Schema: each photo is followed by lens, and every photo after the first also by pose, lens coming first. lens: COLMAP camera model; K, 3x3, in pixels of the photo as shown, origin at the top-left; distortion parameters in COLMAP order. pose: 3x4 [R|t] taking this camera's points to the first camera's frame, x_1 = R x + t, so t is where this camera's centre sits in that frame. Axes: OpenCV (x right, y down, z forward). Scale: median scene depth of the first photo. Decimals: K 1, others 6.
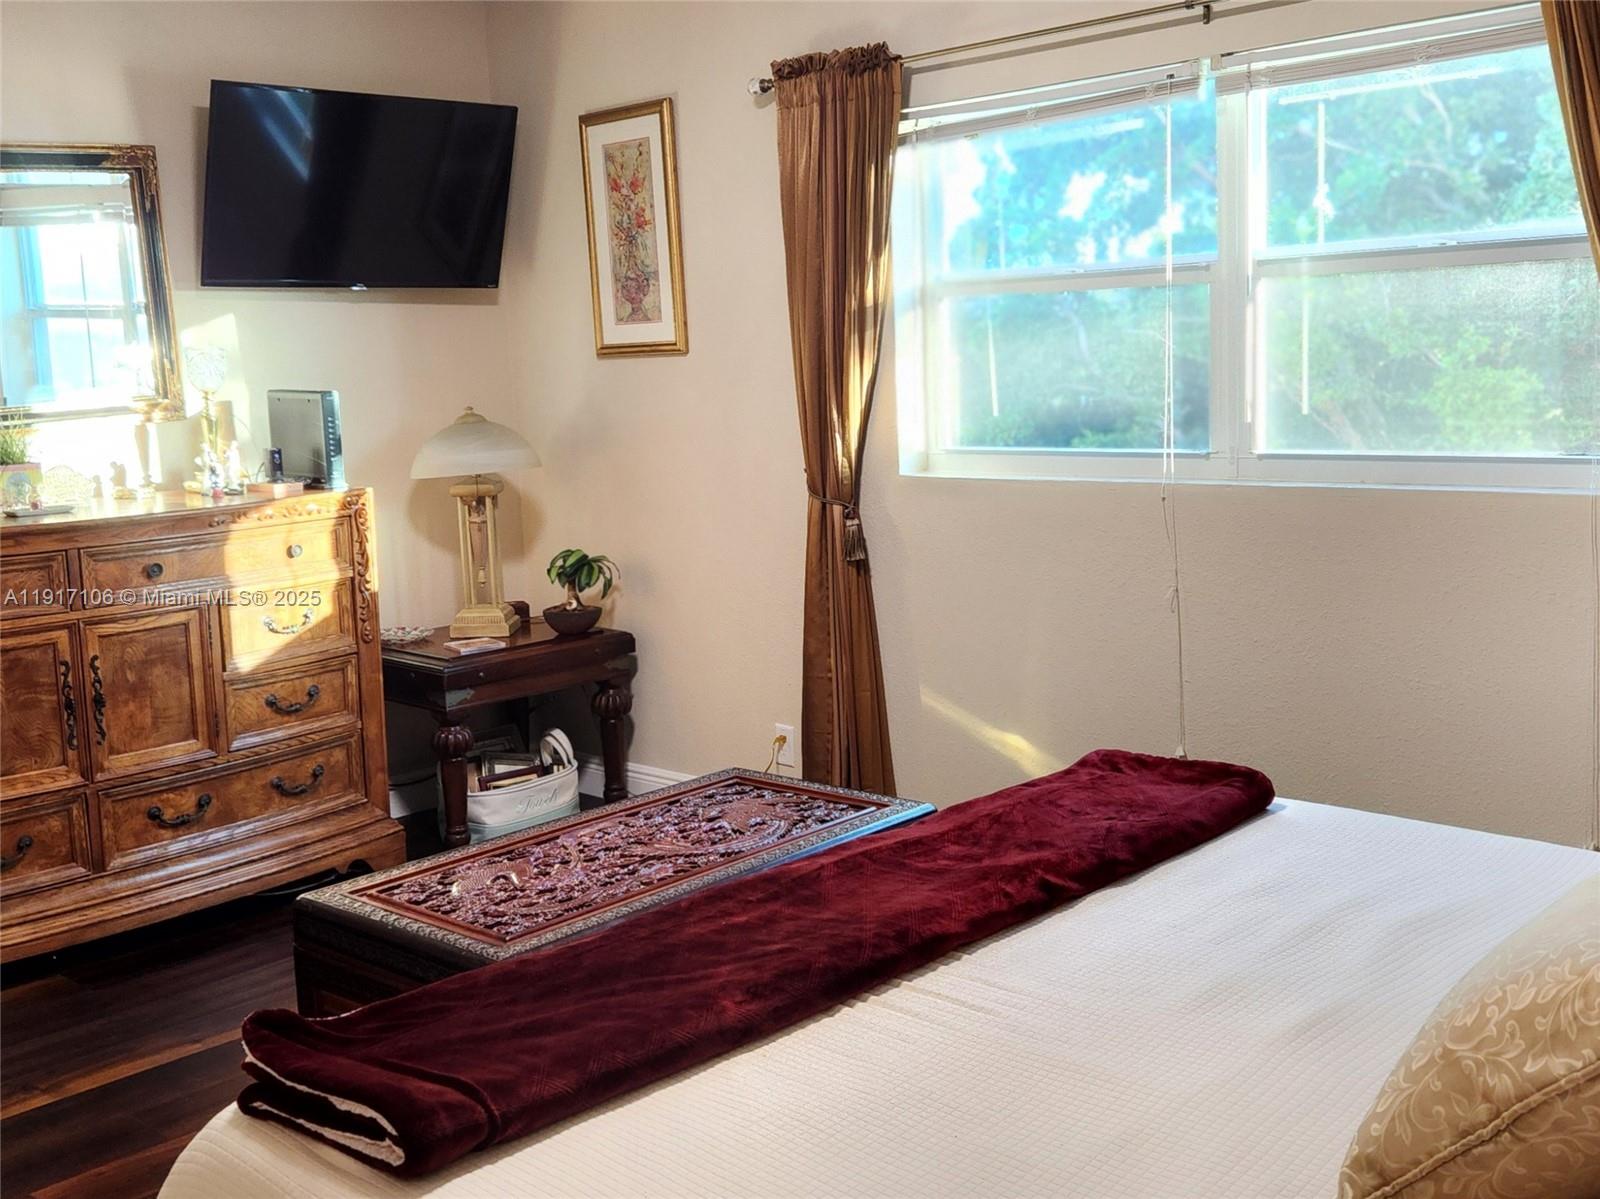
lens RADIAL K [[1701.2, 0, 803.2], [0, 1701.2, 595.7], [0, 0, 1]] dist [0.070781, 0.000000]
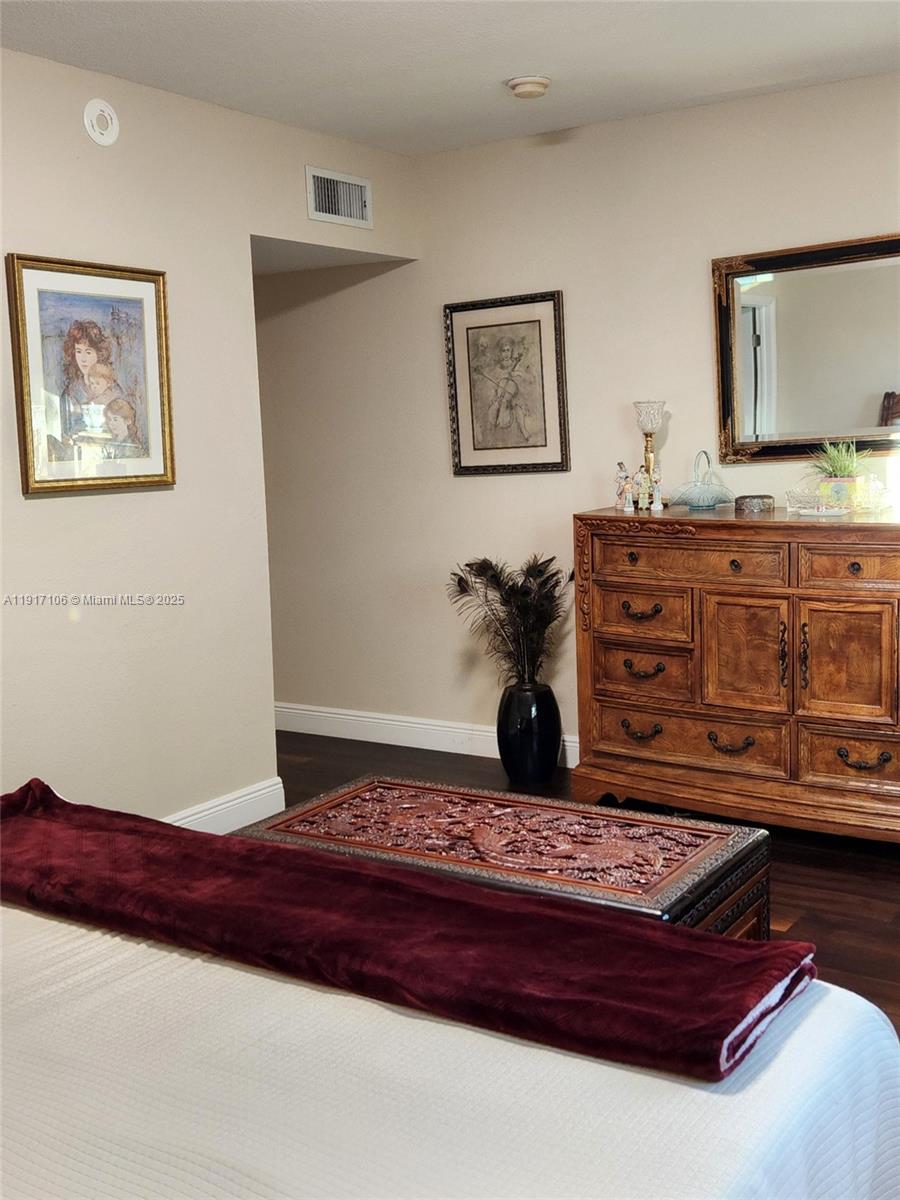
lens RADIAL K [[1275.9, 0, 453.6], [0, 1275.9, 601.8], [0, 0, 1]] dist [0.070781, 0.000000]
pose [[0.199893, 0.170431, -0.964881, 0.496316], [-0.124963, 0.981149, 0.147415, -0.094534], [0.971816, 0.091108, 0.217423, 0.508171]]
